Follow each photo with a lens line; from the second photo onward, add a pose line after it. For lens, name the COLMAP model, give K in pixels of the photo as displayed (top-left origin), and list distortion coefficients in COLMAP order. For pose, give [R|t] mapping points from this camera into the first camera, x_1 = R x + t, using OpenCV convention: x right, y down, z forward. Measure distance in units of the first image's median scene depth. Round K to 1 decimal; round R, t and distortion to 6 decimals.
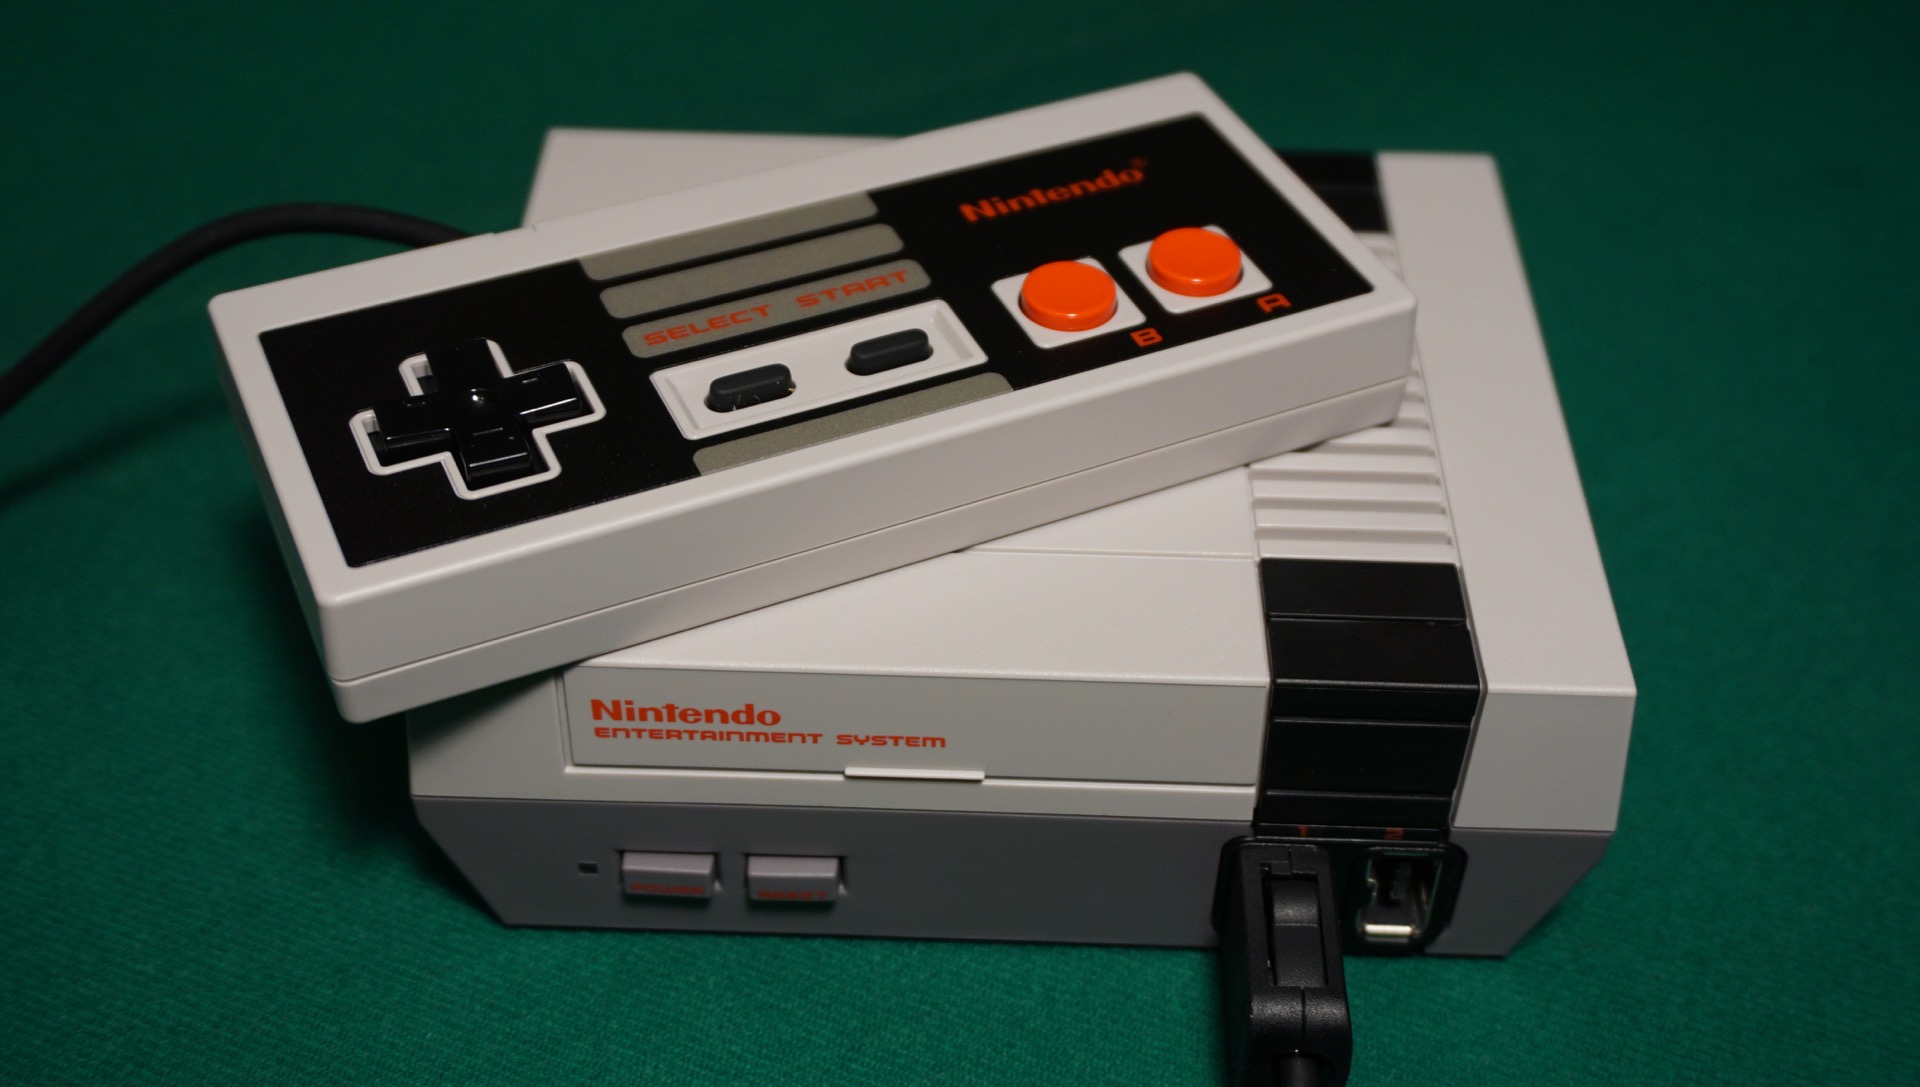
lens RADIAL K [[2368.3, 0, 960.0], [0, 2368.3, 543.5], [0, 0, 1]] dist [0.013712, -0.007015]
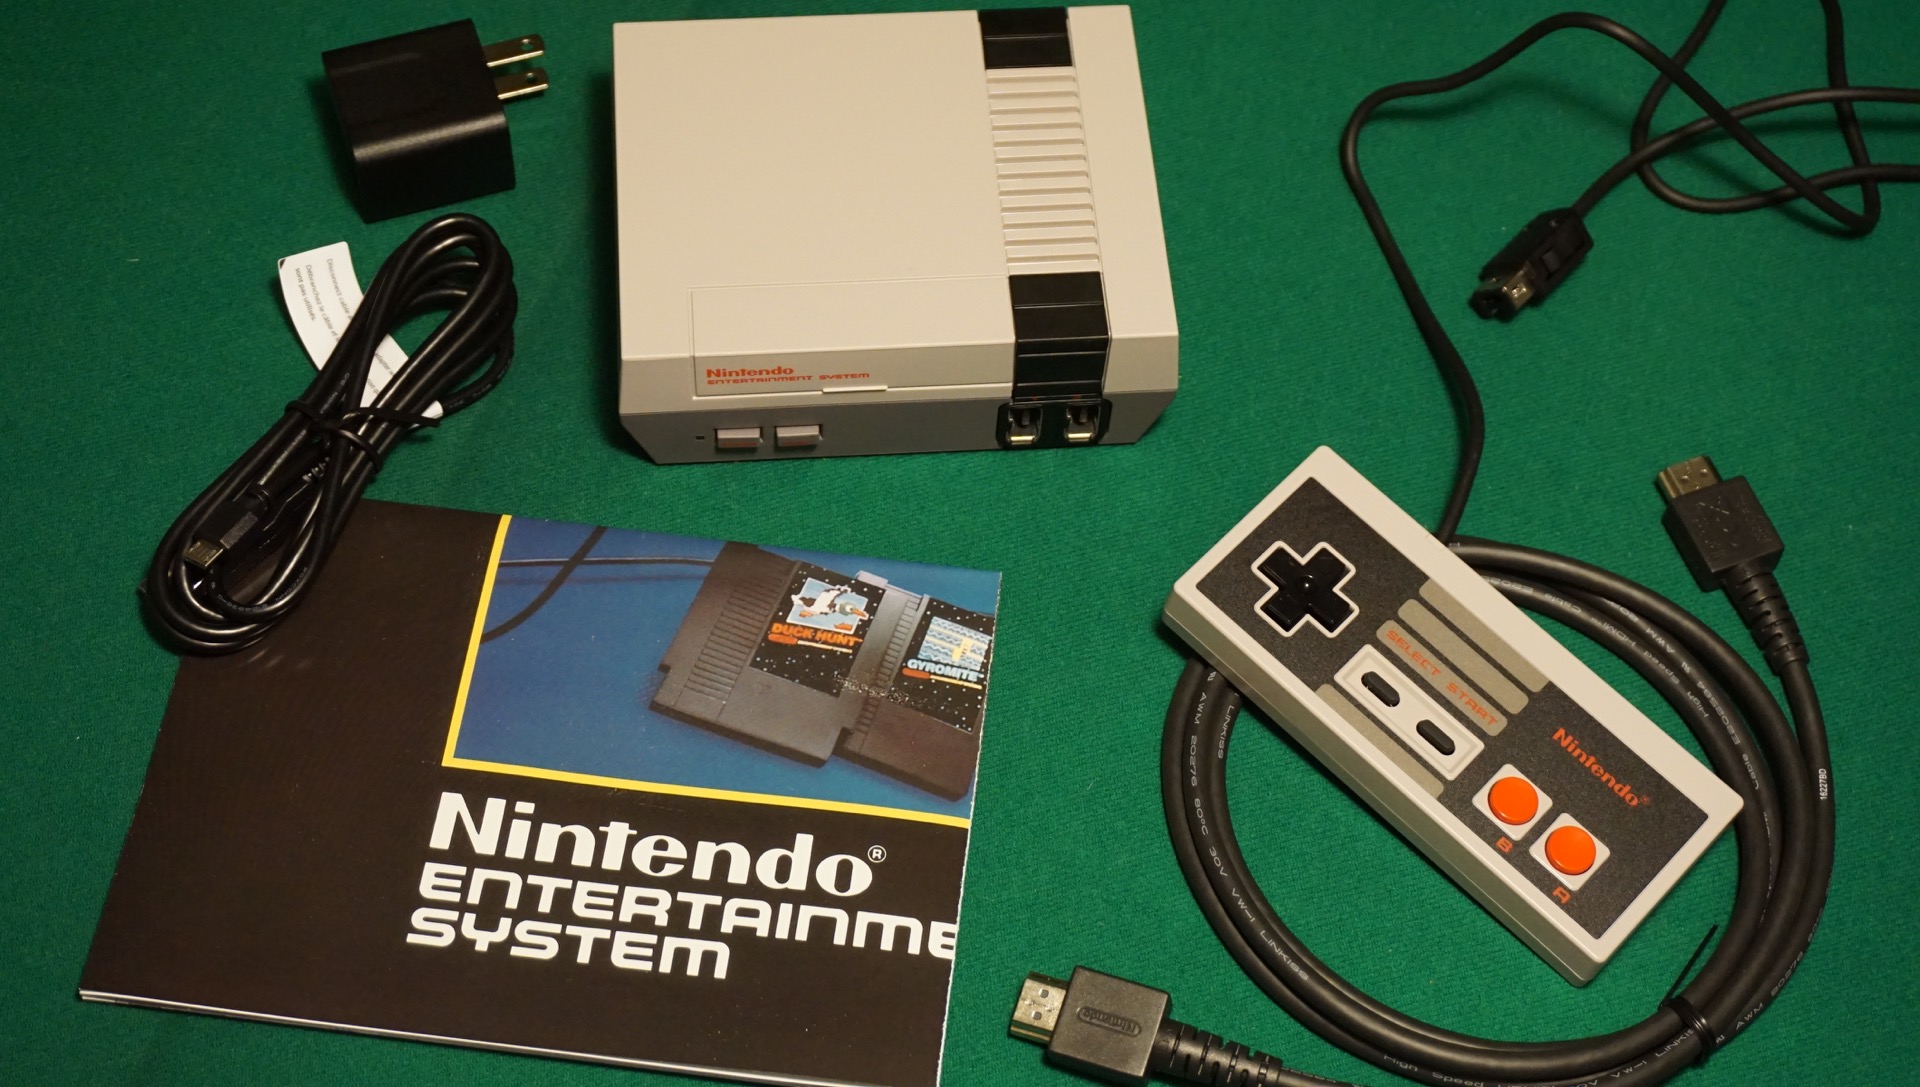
lens RADIAL K [[2824.3, 0, 960.0], [0, 2824.3, 543.5], [0, 0, 1]] dist [-0.012727, -0.005278]
pose [[0.994695, -0.077361, 0.067805, -0.111196], [0.055929, 0.959900, 0.274708, -0.476806], [-0.086337, -0.269458, 0.959134, -1.541883]]
